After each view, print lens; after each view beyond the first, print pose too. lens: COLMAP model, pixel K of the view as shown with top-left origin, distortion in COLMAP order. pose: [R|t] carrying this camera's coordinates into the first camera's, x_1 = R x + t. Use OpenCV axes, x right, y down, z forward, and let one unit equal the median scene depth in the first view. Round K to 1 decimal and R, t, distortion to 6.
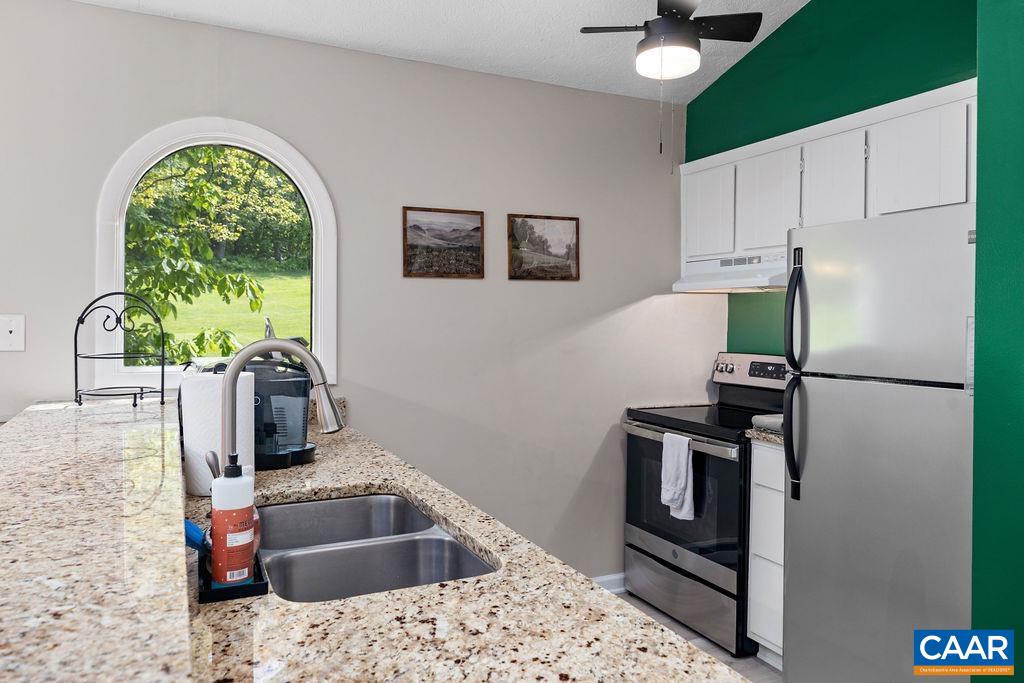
lens RADIAL K [[711.8, 0, 509.7], [0, 711.8, 329.5], [0, 0, 1]] dist [0.003743, -0.000004]
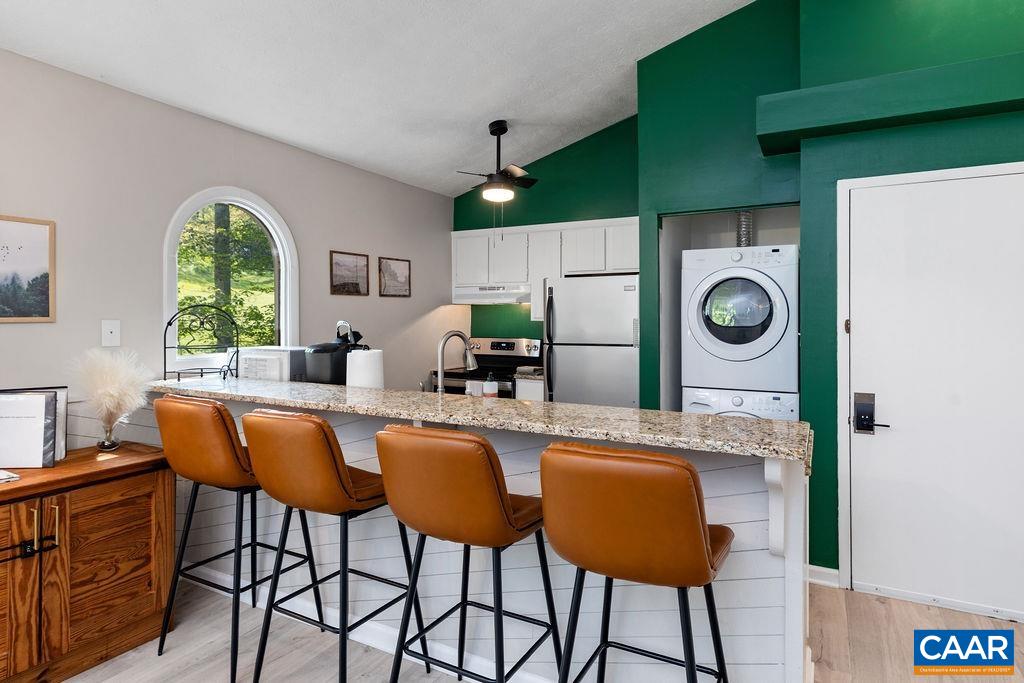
lens RADIAL K [[582.8, 0, 512.4], [0, 582.8, 318.6], [0, 0, 1]] dist [0.002817, 0.000400]
pose [[0.801830, -0.006165, 0.597520, -0.572081], [0.012929, 0.999892, -0.007034, -0.004556], [-0.597412, 0.013366, 0.801823, -0.278822]]
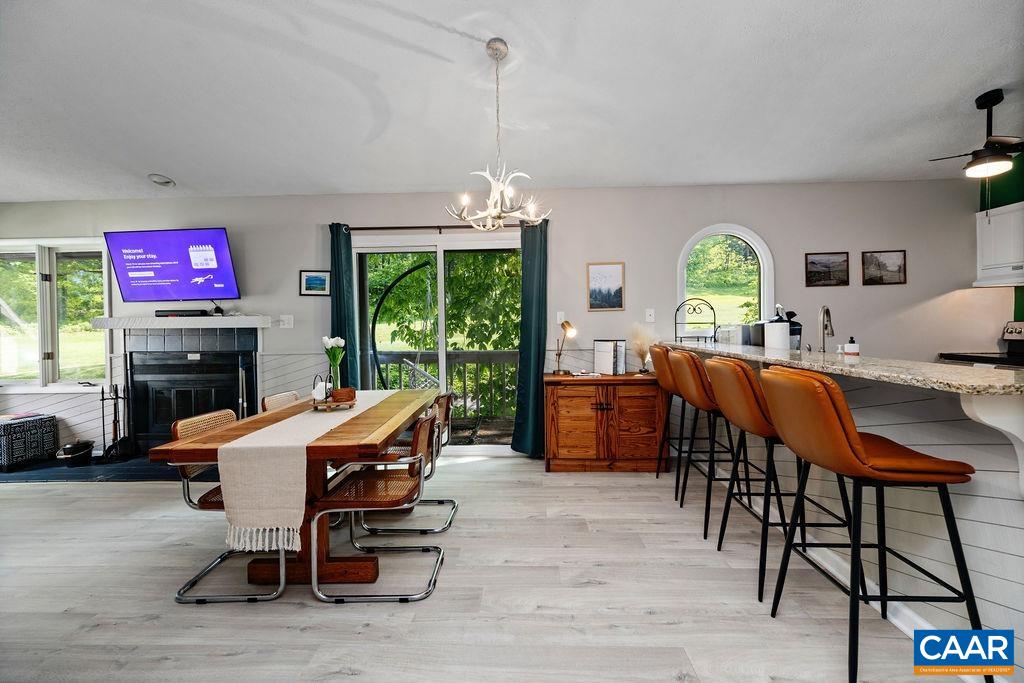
lens RADIAL K [[457.7, 0, 511.7], [0, 457.7, 335.4], [0, 0, 1]] dist [0.005473, 0.000319]
pose [[0.888894, -0.011189, -0.457976, -0.286803], [0.015042, 0.999876, 0.004766, 0.047819], [0.457865, -0.011126, 0.888952, -0.576186]]
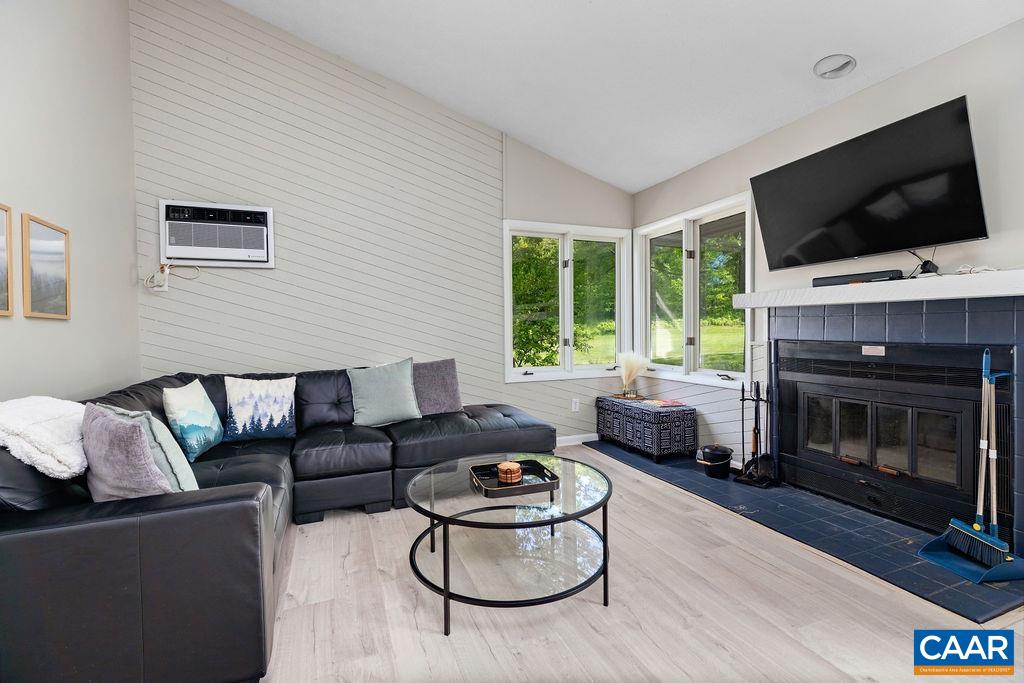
lens RADIAL K [[457.7, 0, 511.7], [0, 457.7, 335.4], [0, 0, 1]] dist [0.005473, 0.000319]
pose [[-0.060923, 0.006985, -0.998118, -0.885190], [-0.000905, 0.999975, 0.007053, 0.071039], [0.998142, 0.001333, -0.060915, -0.395169]]
